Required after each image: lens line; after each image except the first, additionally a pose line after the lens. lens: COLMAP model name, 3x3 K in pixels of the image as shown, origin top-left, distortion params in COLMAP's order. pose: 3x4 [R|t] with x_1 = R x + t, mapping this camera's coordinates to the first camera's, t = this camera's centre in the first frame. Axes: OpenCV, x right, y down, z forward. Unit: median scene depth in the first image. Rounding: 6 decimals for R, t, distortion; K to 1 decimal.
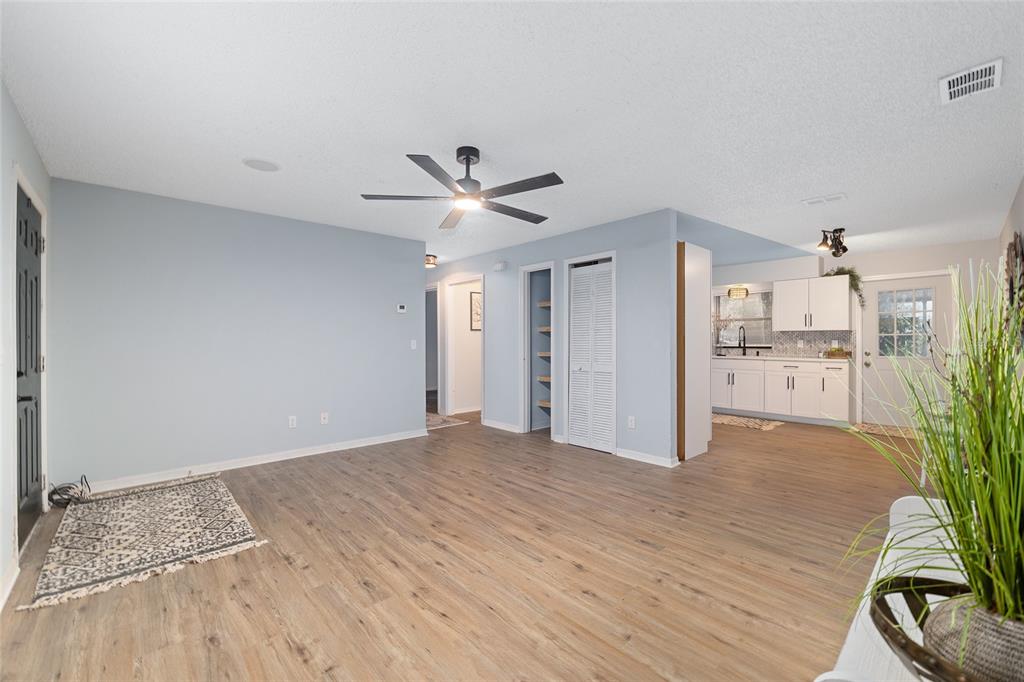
lens RADIAL K [[417.4, 0, 507.0], [0, 417.4, 344.8], [0, 0, 1]] dist [-0.012136, -0.000294]
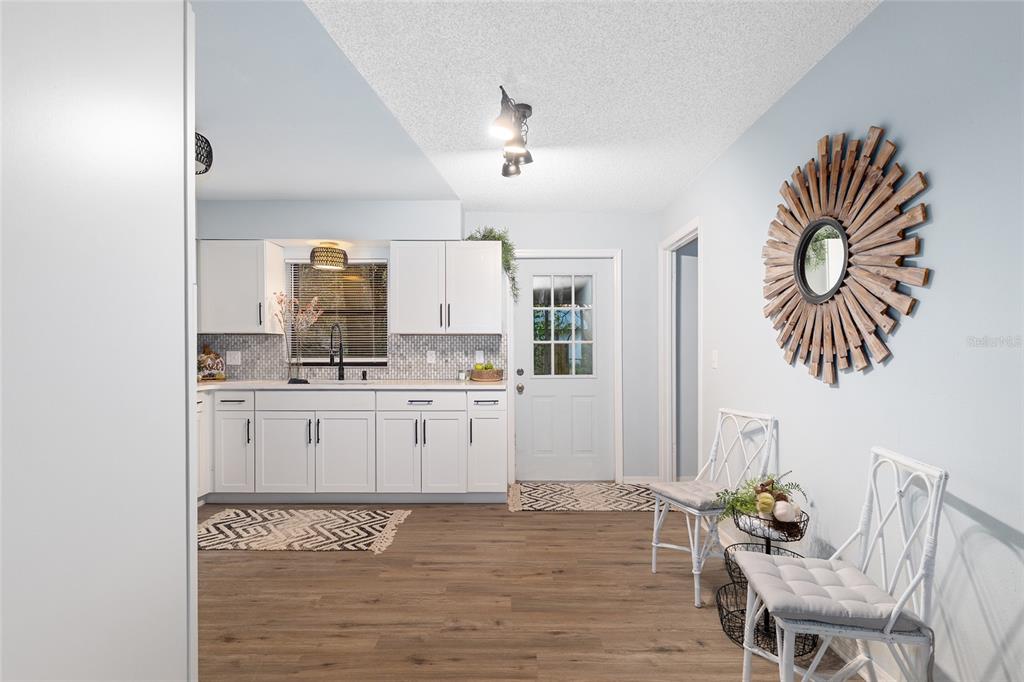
lens RADIAL K [[481.0, 0, 511.8], [0, 481.0, 355.6], [0, 0, 1]] dist [-0.021798, 0.000418]
pose [[0.675417, -0.010035, 0.737368, 0.486305], [0.004613, 0.999945, 0.009382, -0.016410], [-0.737421, -0.002935, 0.675427, 0.779984]]
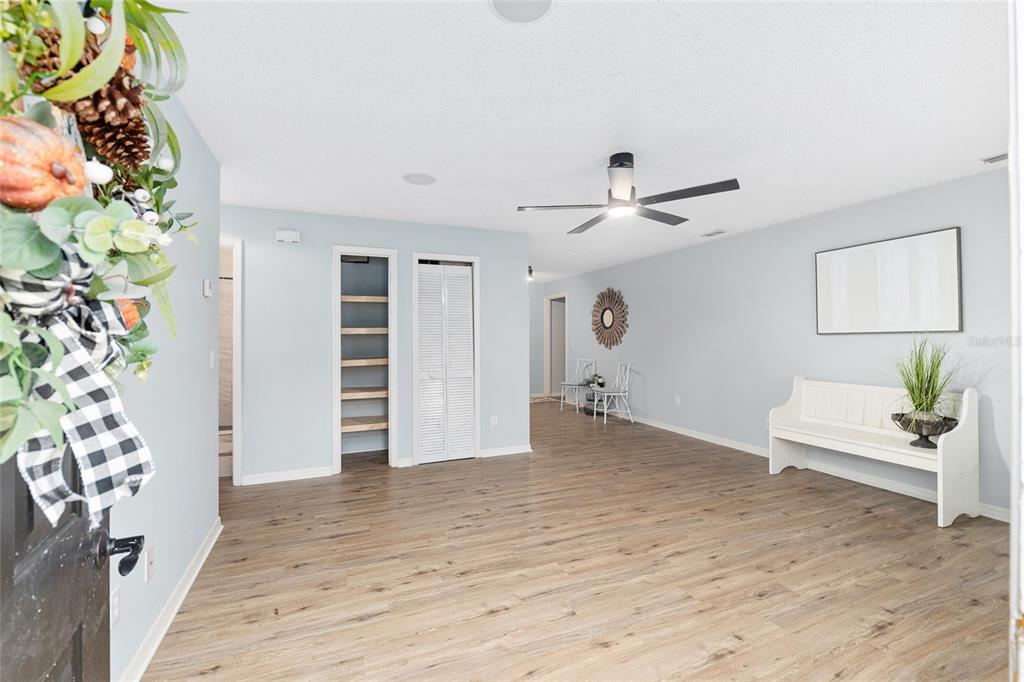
lens RADIAL K [[435.4, 0, 509.6], [0, 435.4, 339.1], [0, 0, 1]] dist [-0.010648, 0.001168]
pose [[0.337171, -0.004246, 0.941434, -0.814821], [0.010809, 0.999941, 0.000639, -0.028662], [-0.941382, 0.009960, 0.337197, 0.646068]]
